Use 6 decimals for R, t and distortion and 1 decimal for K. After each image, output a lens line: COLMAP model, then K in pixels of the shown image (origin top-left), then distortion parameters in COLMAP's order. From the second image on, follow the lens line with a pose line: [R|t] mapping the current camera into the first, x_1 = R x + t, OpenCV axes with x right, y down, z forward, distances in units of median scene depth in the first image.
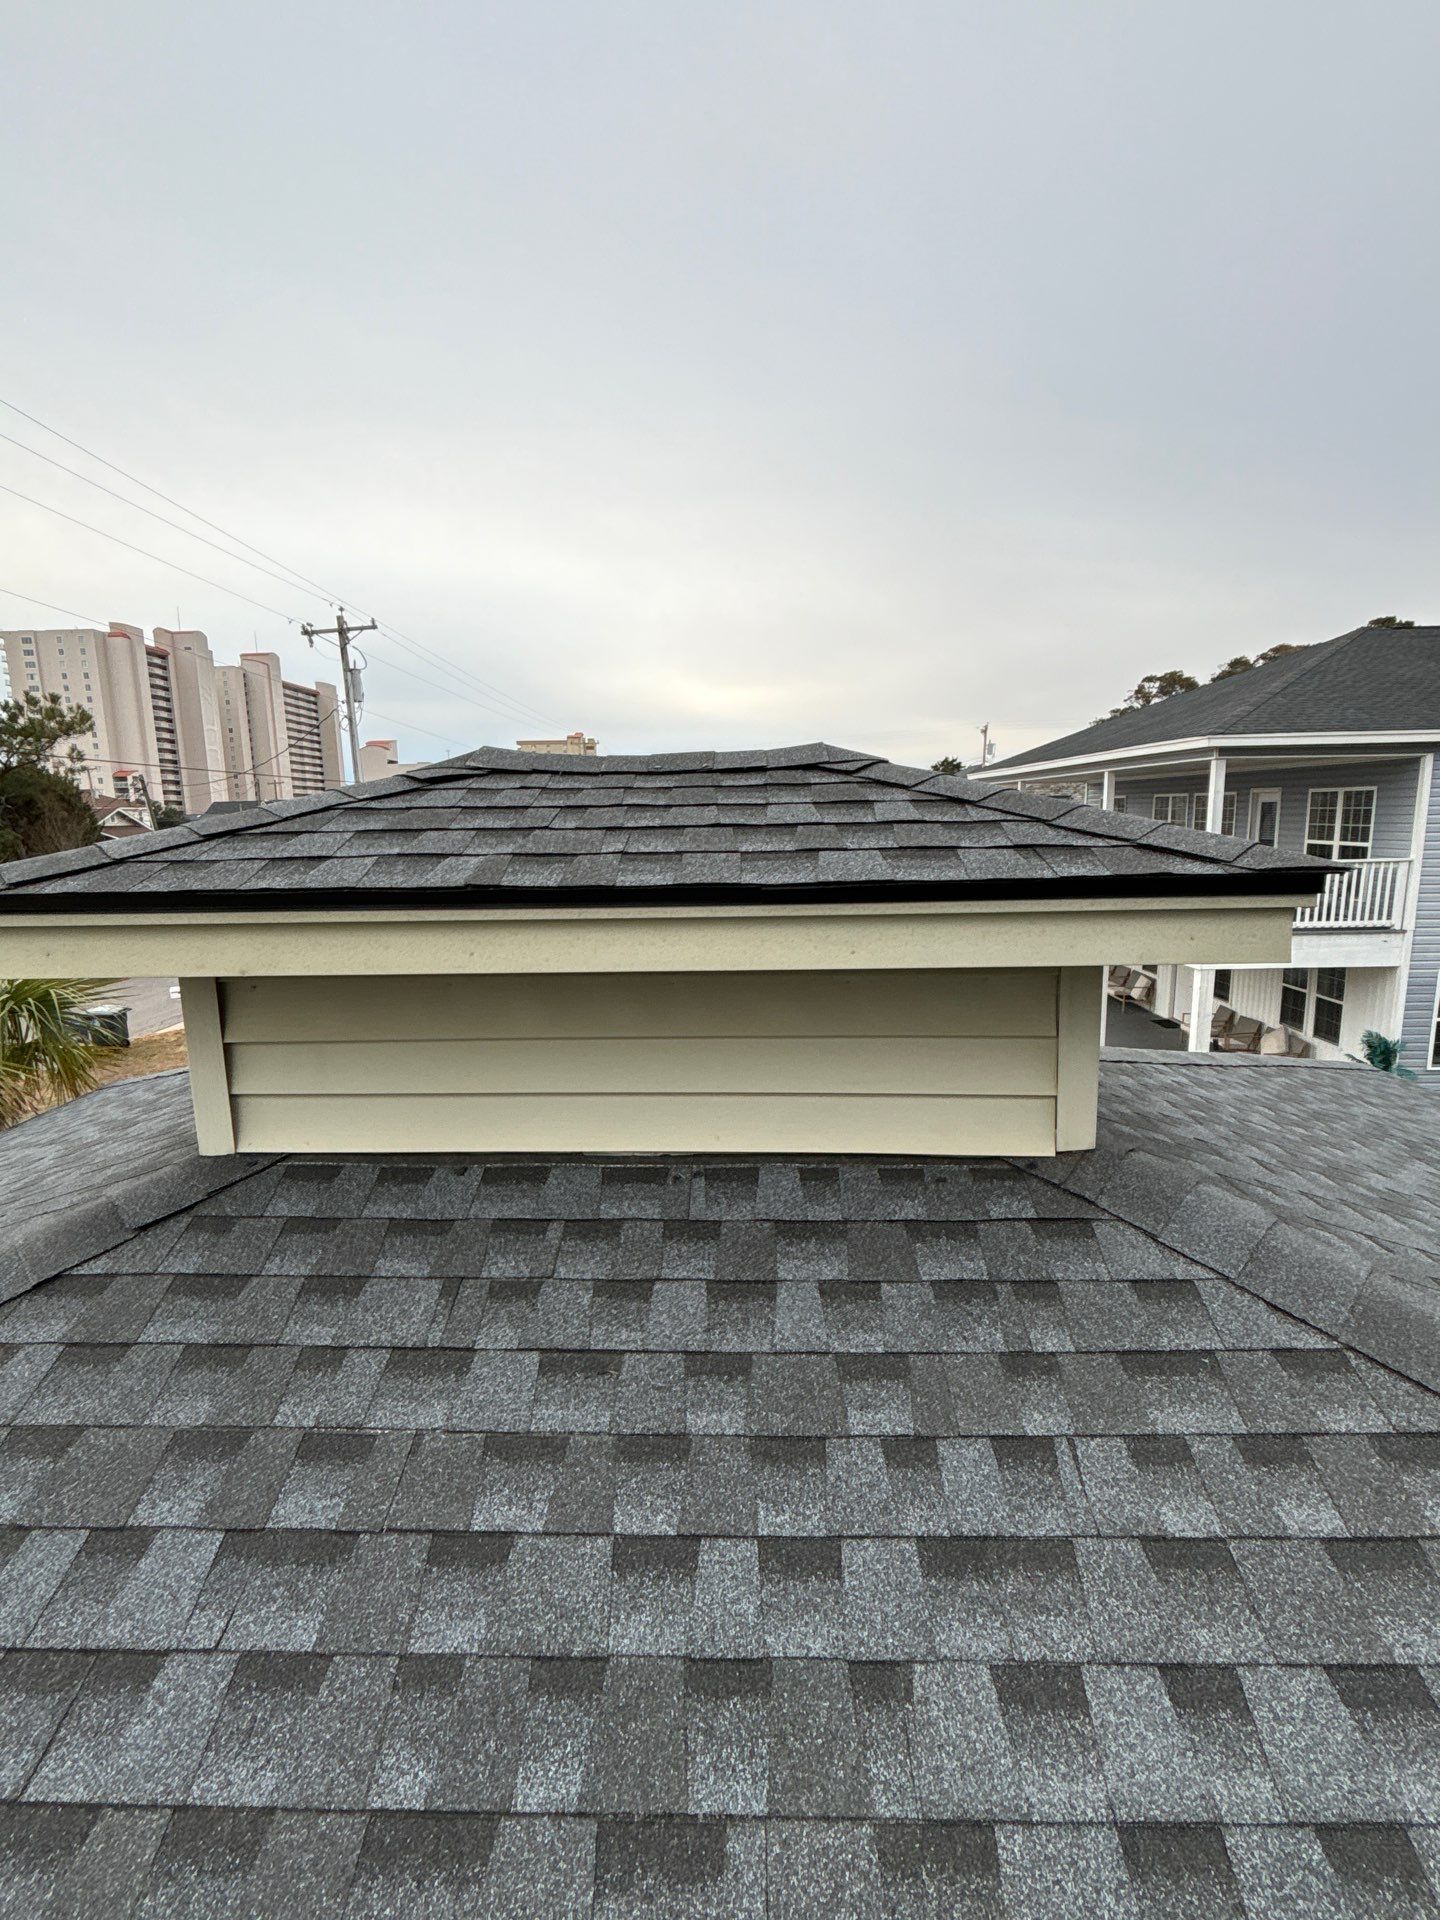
lens RADIAL K [[861.9, 0, 720.0], [0, 861.9, 960.0], [0, 0, 1]] dist [-0.003320, 0.000162]
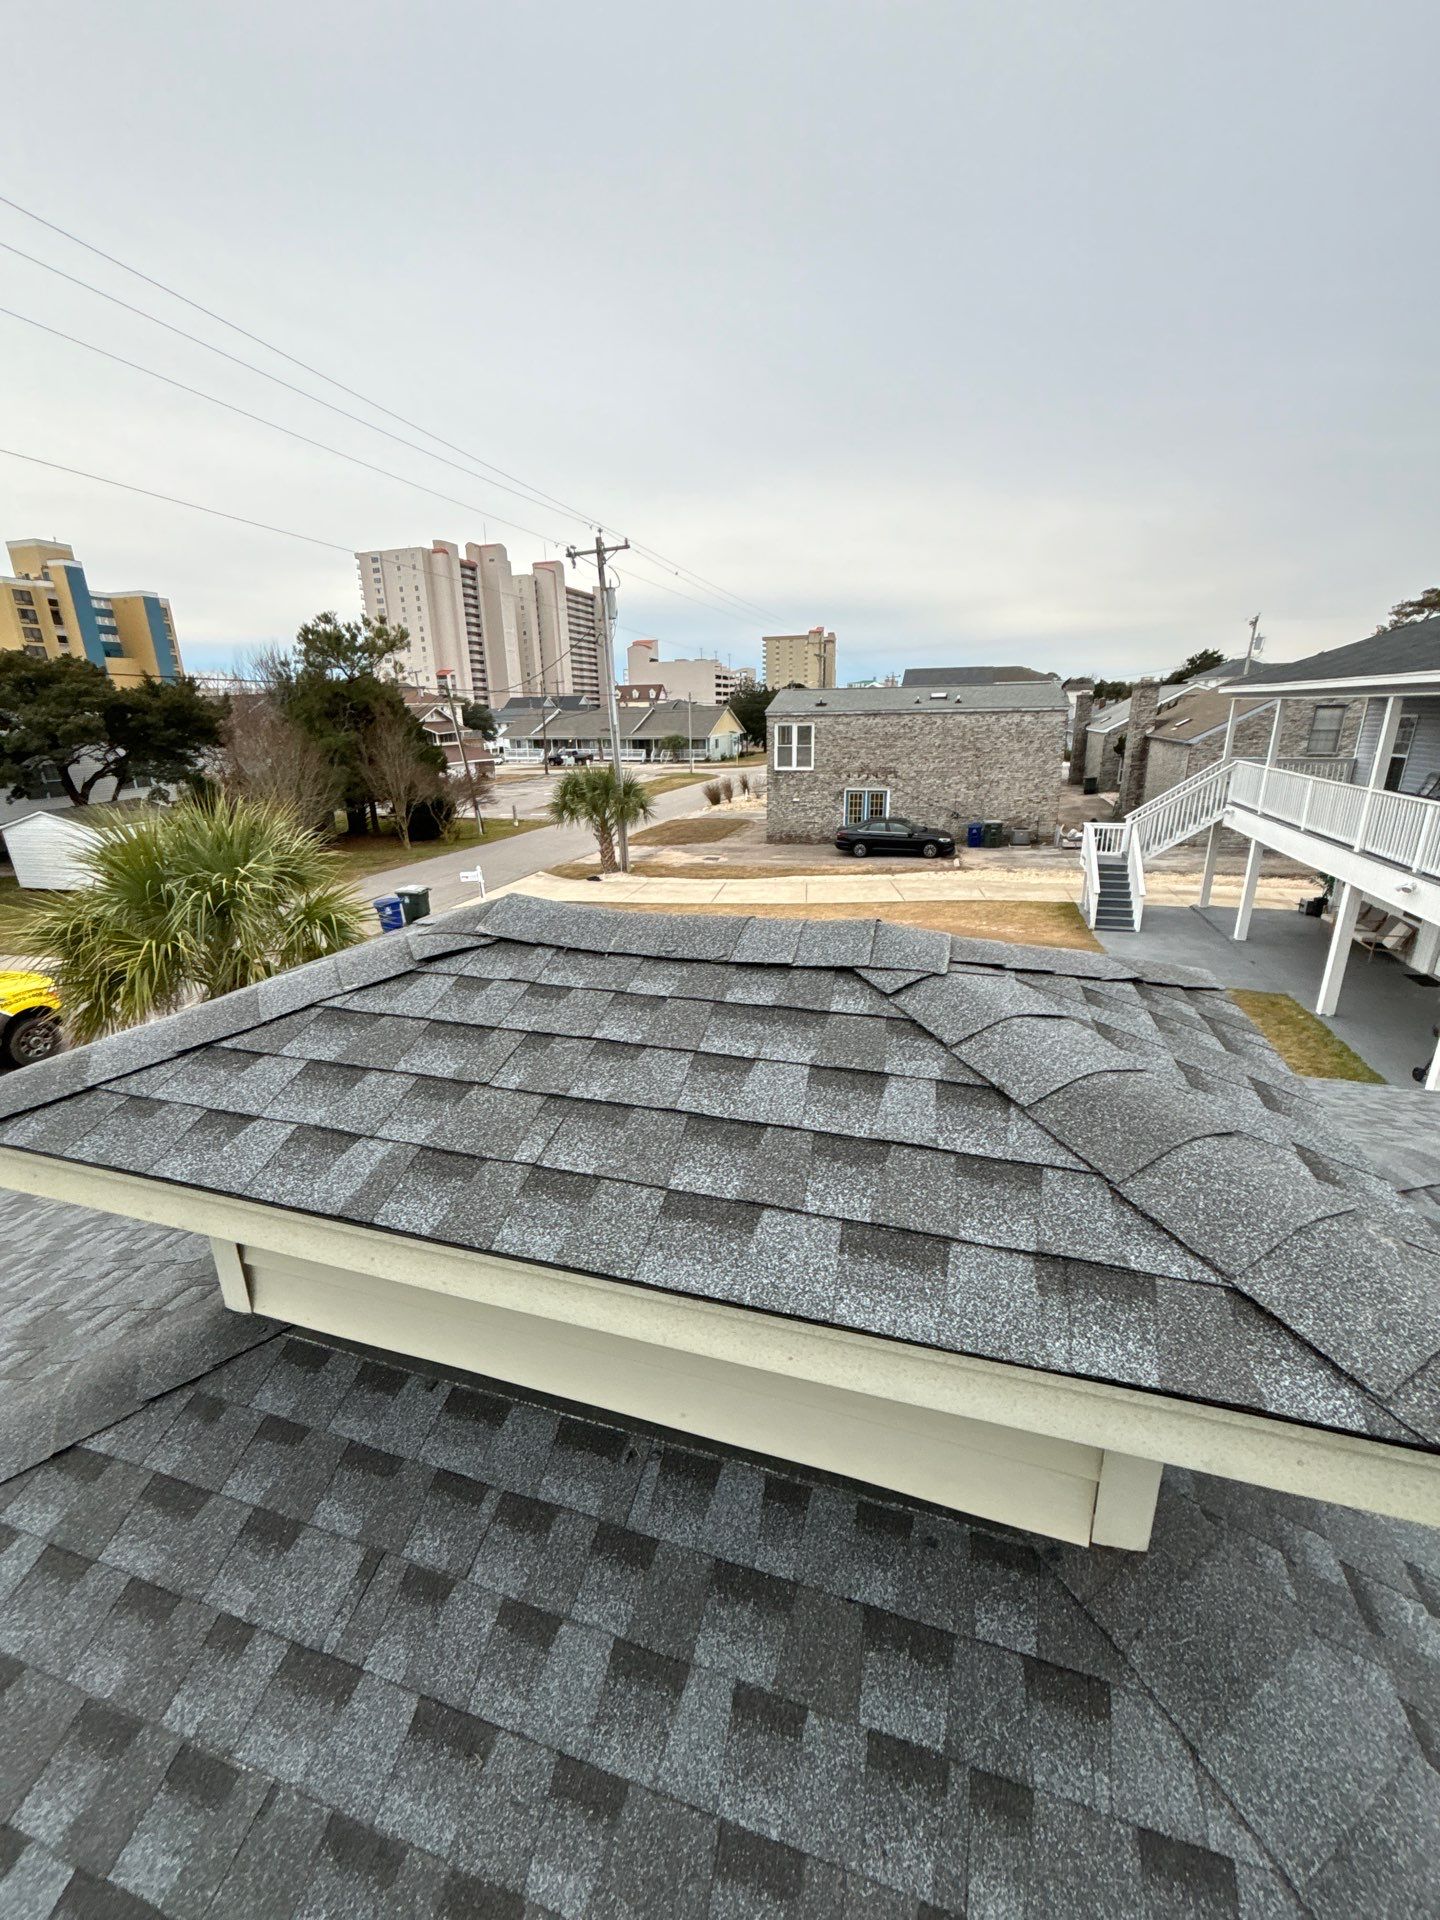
lens RADIAL K [[777.8, 0, 720.0], [0, 777.8, 960.0], [0, 0, 1]] dist [-0.001886, 0.000342]
pose [[0.961891, 0.088670, -0.258656, 0.214305], [-0.049830, 0.986964, 0.153031, -0.409746], [0.268854, -0.134310, 0.953771, 0.329965]]
